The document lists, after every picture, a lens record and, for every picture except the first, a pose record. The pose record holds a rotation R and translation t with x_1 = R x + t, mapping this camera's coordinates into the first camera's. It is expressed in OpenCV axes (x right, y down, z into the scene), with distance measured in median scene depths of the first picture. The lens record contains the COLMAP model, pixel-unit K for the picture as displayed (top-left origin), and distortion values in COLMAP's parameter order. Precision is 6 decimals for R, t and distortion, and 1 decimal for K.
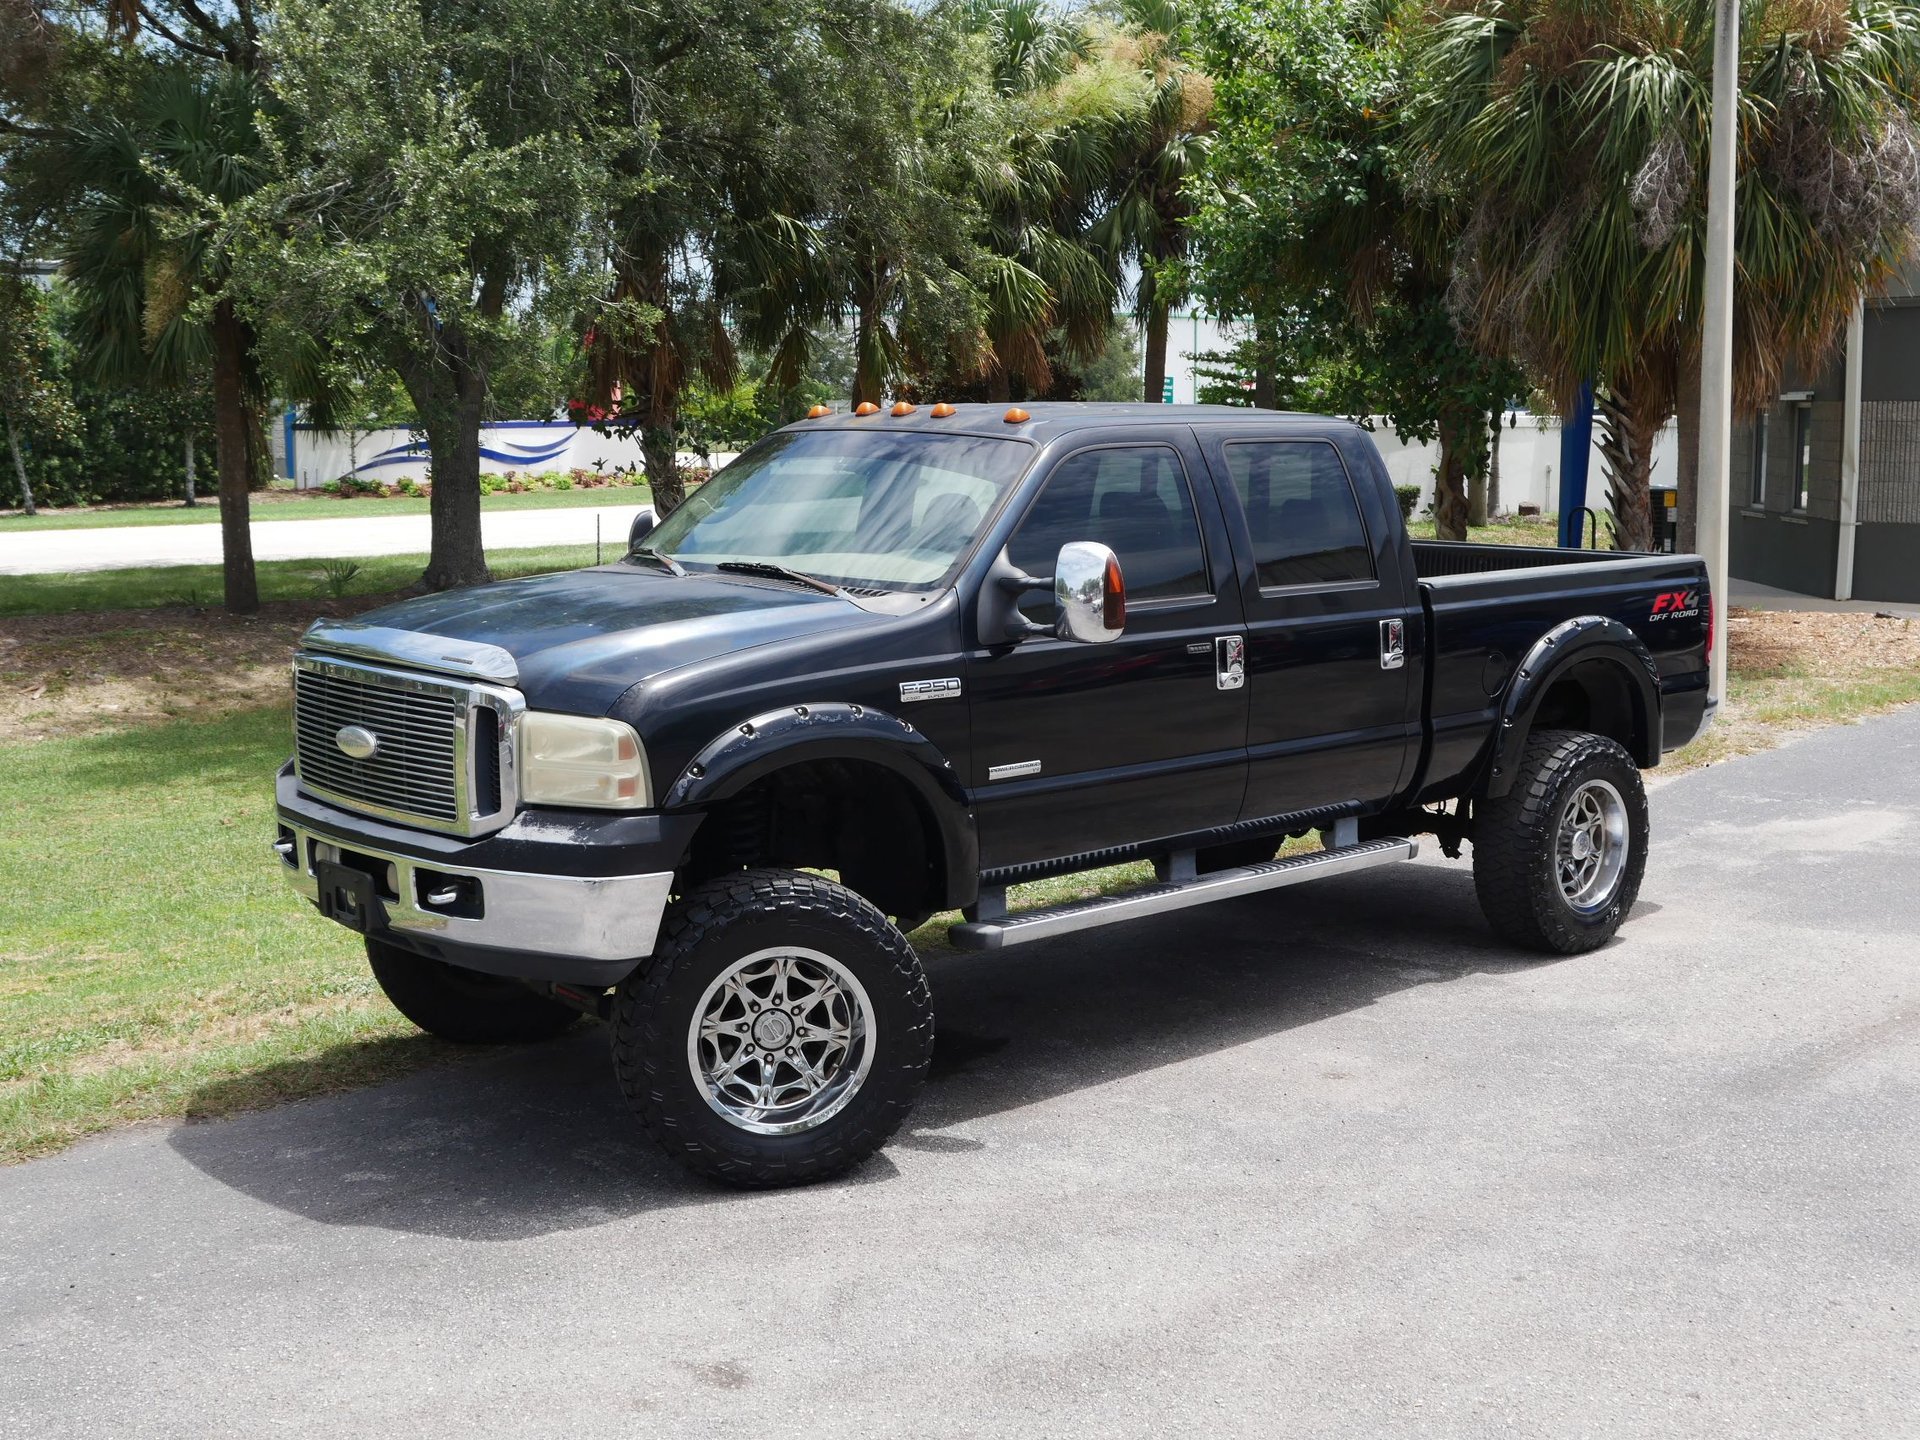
lens RADIAL K [[2261.9, 0, 958.2], [0, 2261.9, 729.2], [0, 0, 1]] dist [-0.010417, 0.013585]
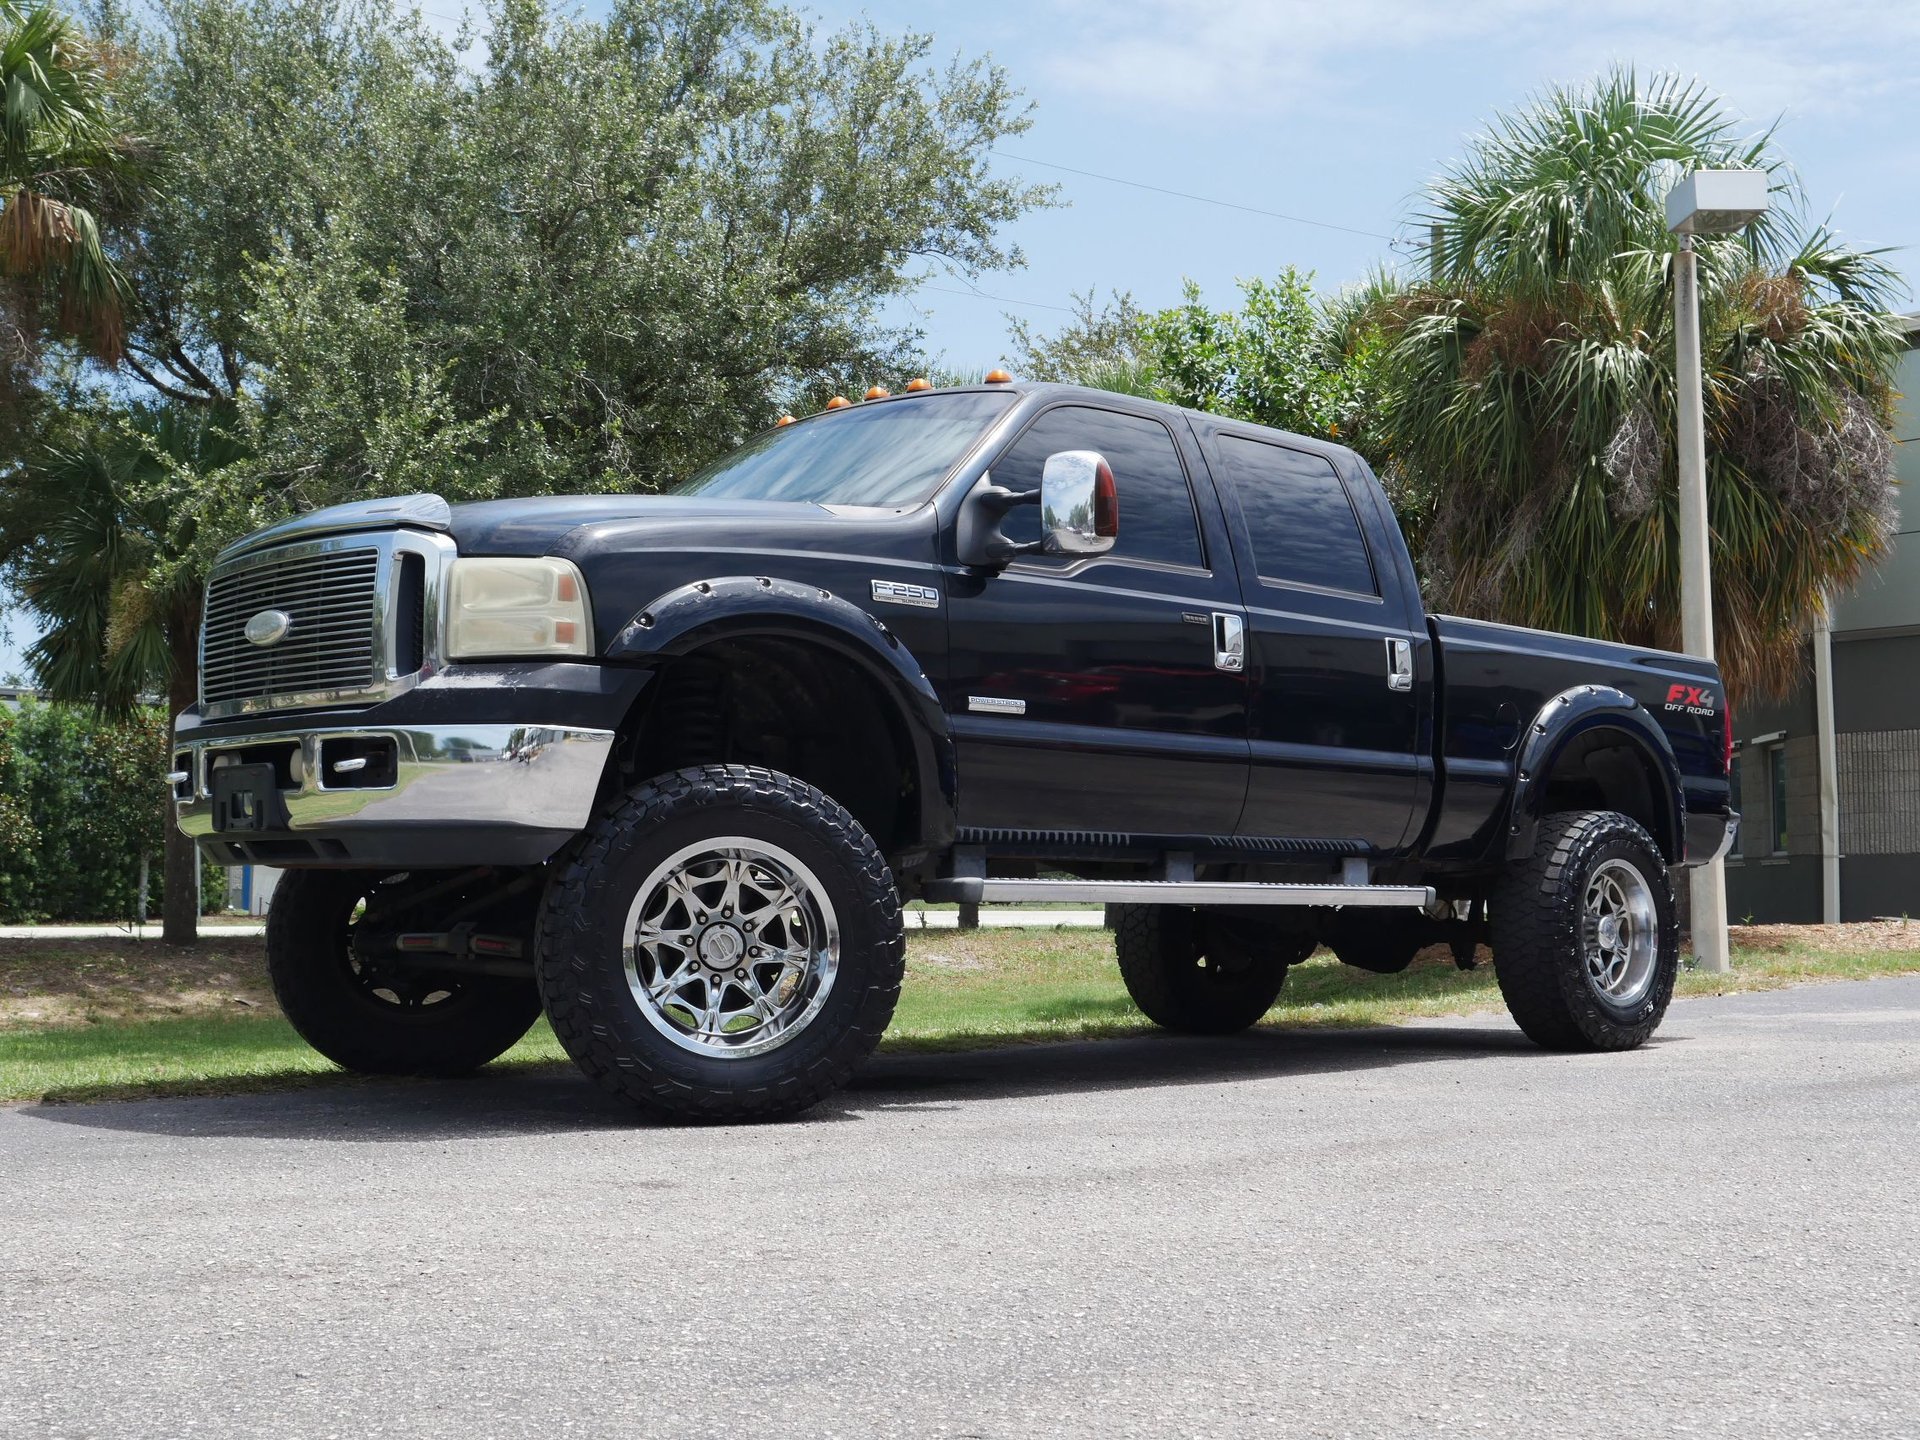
lens RADIAL K [[2261.9, 0, 958.2], [0, 2261.9, 729.2], [0, 0, 1]] dist [-0.010417, 0.013585]
pose [[0.999836, 0.008351, 0.016099, -0.003831], [-0.004679, 0.976401, -0.215913, 0.172050], [-0.017522, 0.215802, 0.976280, 0.091250]]
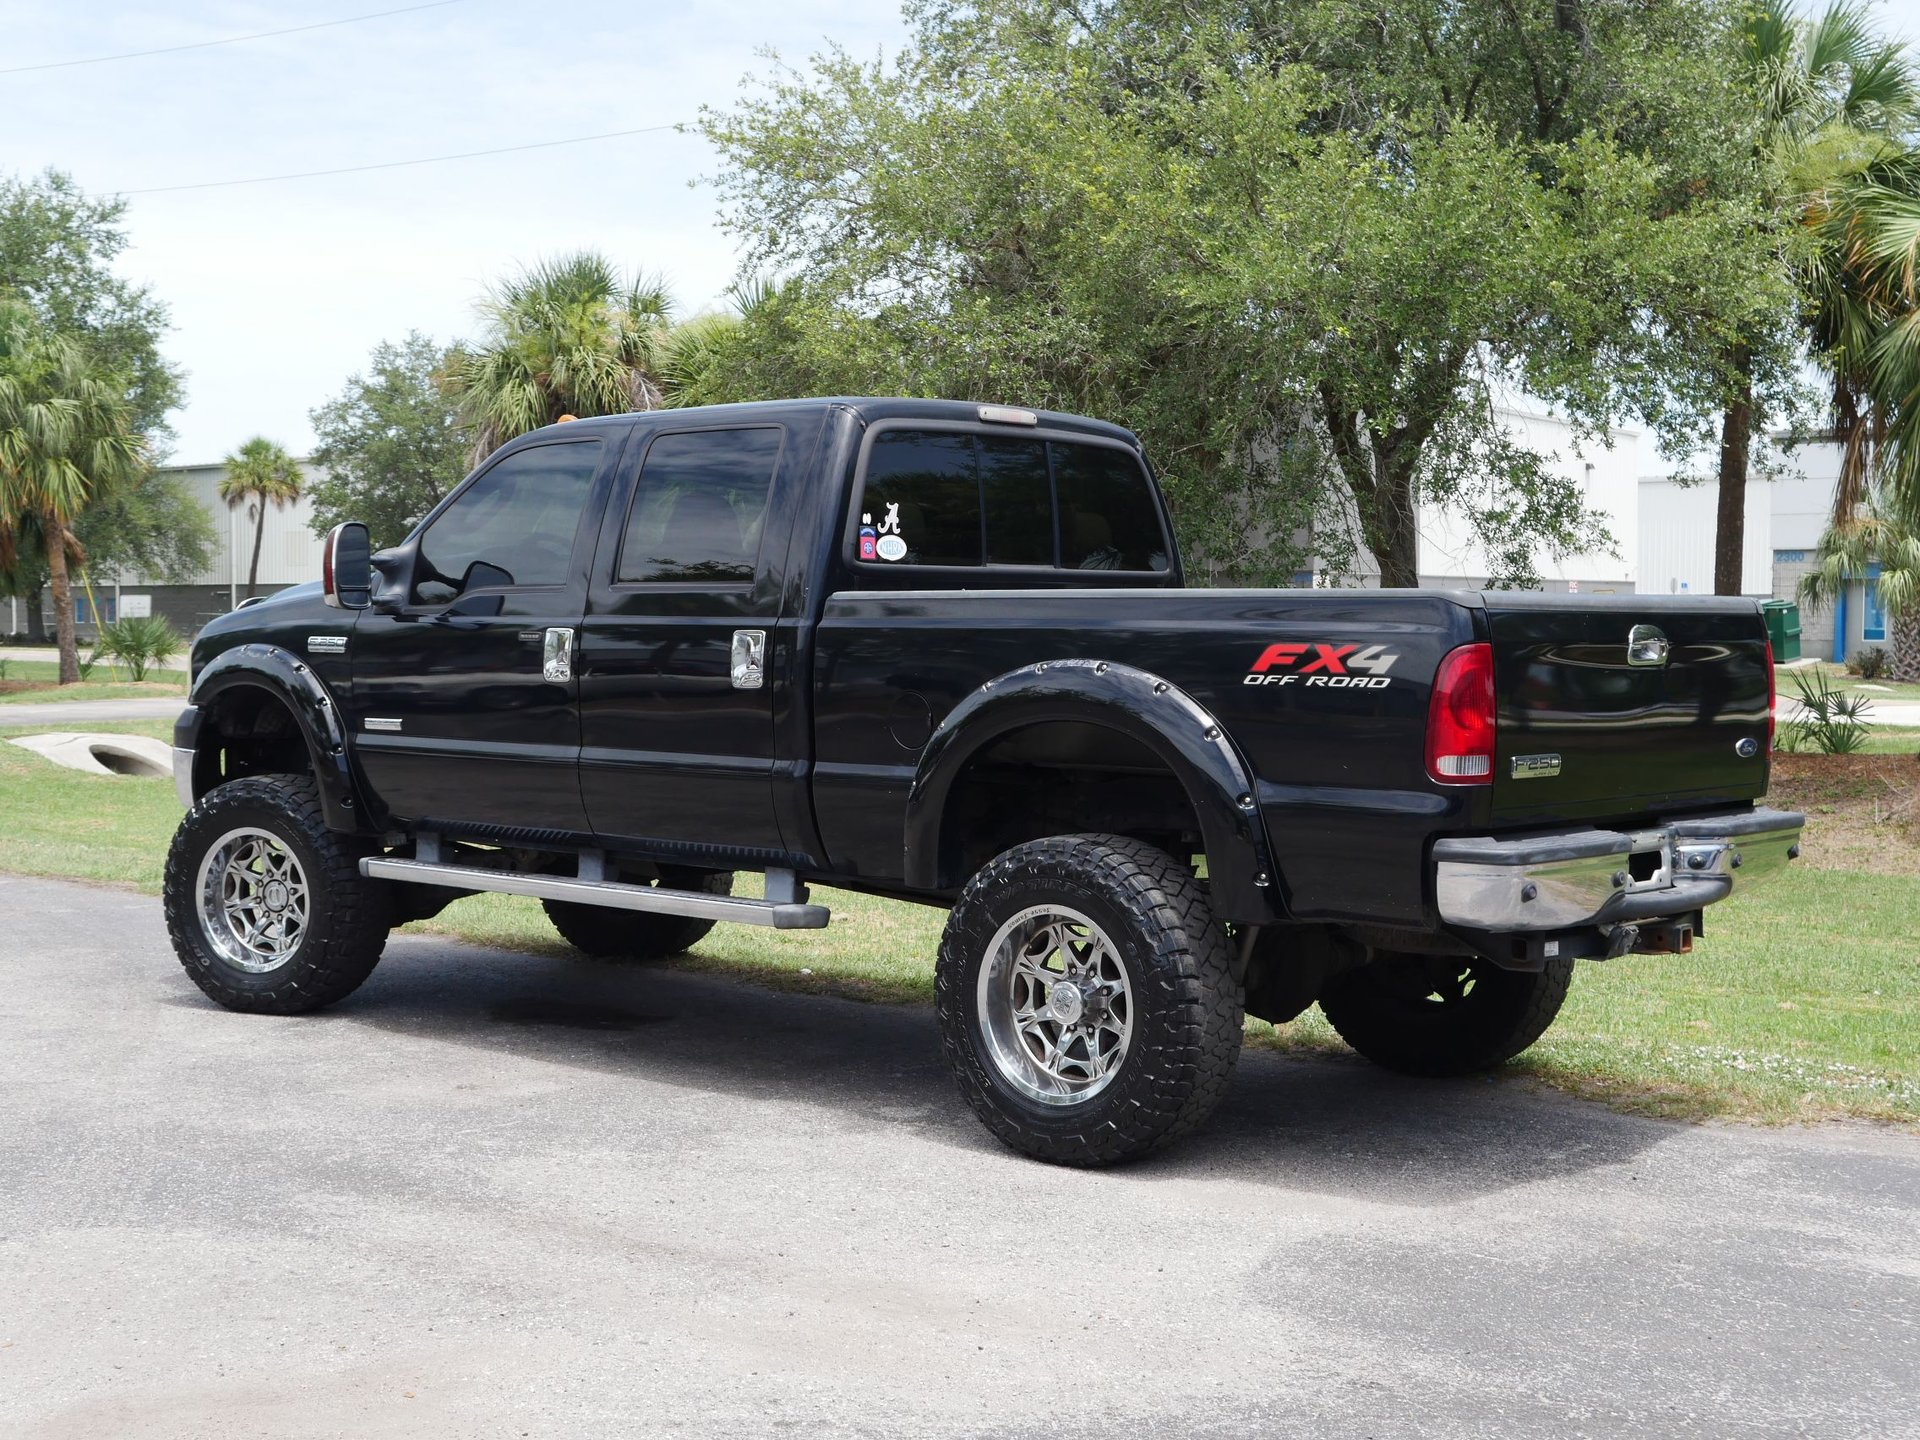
lens RADIAL K [[2585.7, 0, 960.0], [0, 2585.7, 720.0], [0, 0, 1]] dist [-0.007498, 0.017934]
pose [[0.095217, 0.051716, -0.994112, 1.039509], [-0.136464, 0.989899, 0.038427, -0.056746], [0.986058, 0.132002, 0.101313, 0.889826]]
